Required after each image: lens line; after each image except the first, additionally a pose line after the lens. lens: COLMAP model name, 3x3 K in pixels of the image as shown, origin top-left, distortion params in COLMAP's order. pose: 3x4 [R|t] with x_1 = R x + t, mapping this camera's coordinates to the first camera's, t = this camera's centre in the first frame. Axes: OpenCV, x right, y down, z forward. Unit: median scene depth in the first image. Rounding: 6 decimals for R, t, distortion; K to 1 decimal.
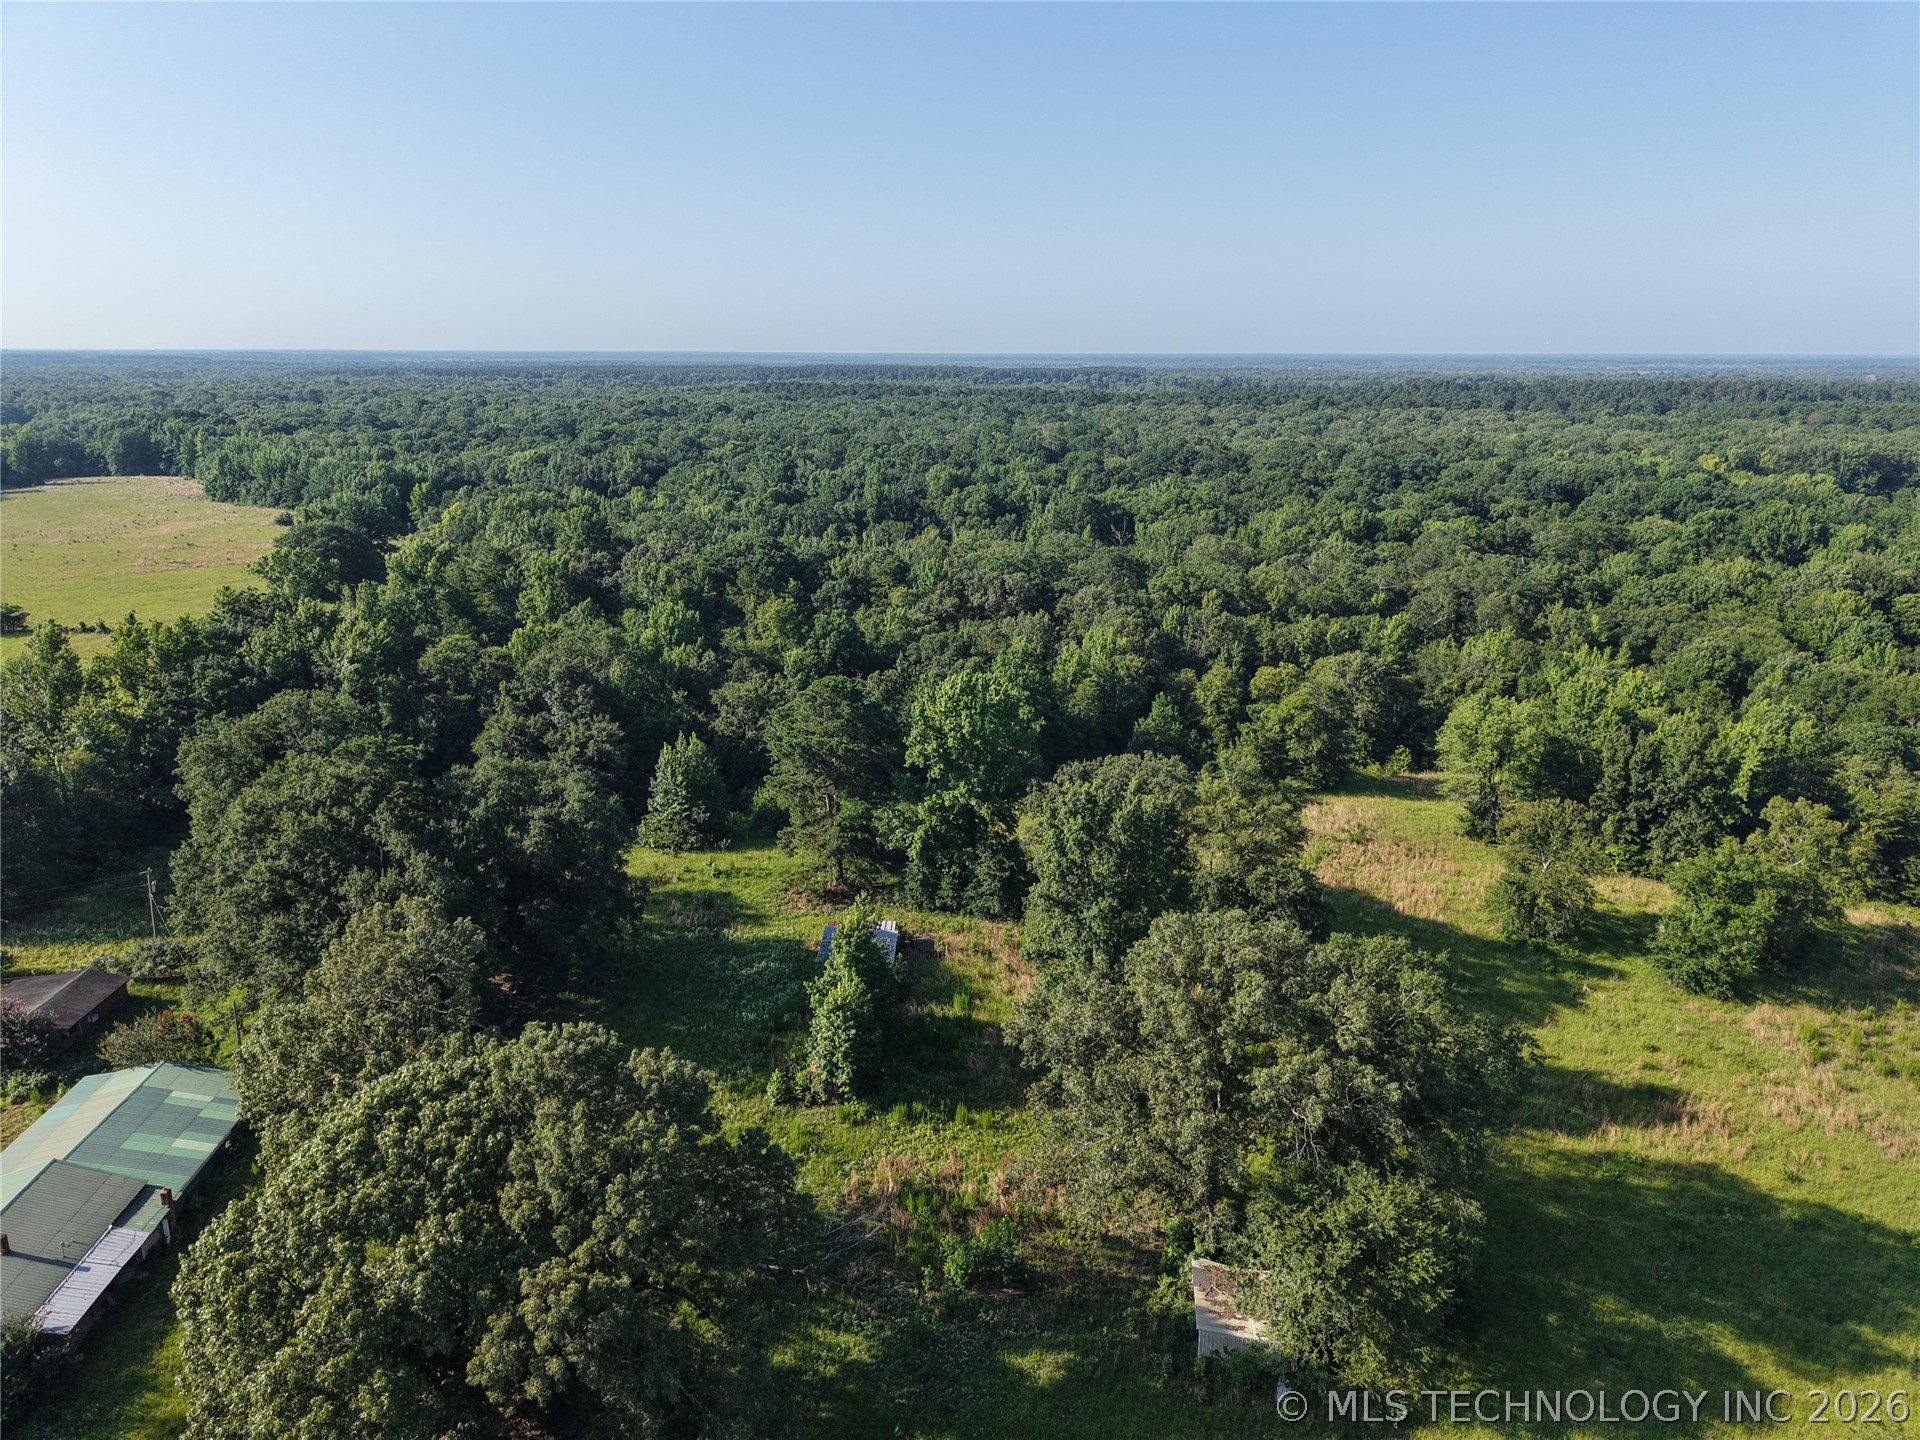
lens RADIAL K [[1284.0, 0, 966.8], [0, 1284.0, 703.6], [0, 0, 1]] dist [0.035574, -0.034544]
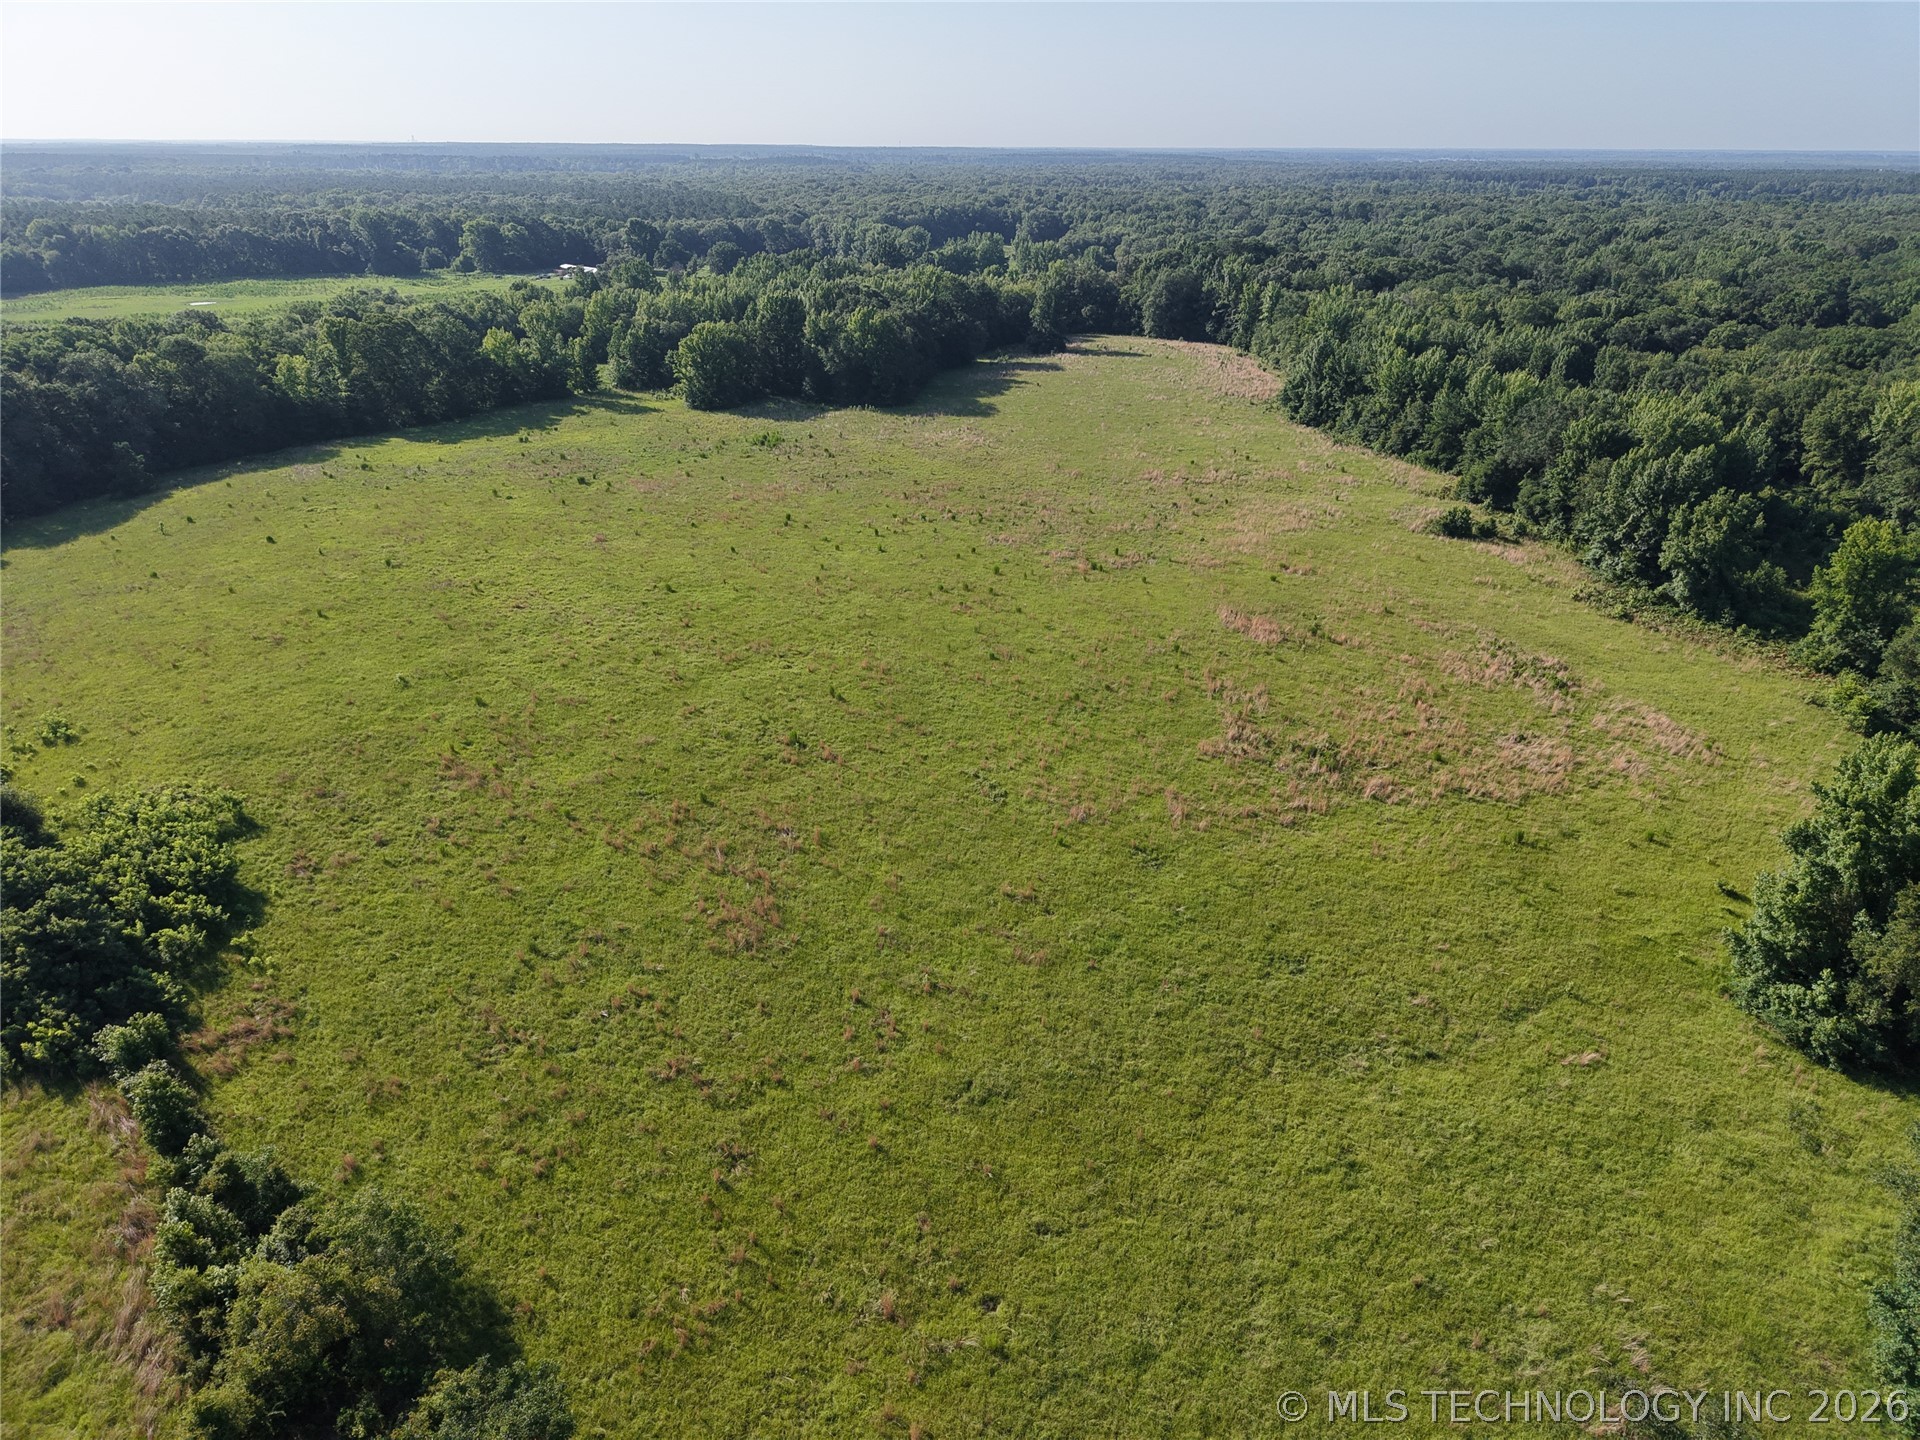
lens RADIAL K [[1284.0, 0, 955.4], [0, 1284.0, 716.4], [0, 0, 1]] dist [0.035574, -0.034544]
pose [[0.768607, 0.261064, -0.584028, -0.686186], [-0.172788, 0.963729, 0.203396, -0.256384], [0.615944, -0.055419, 0.785838, 0.925095]]
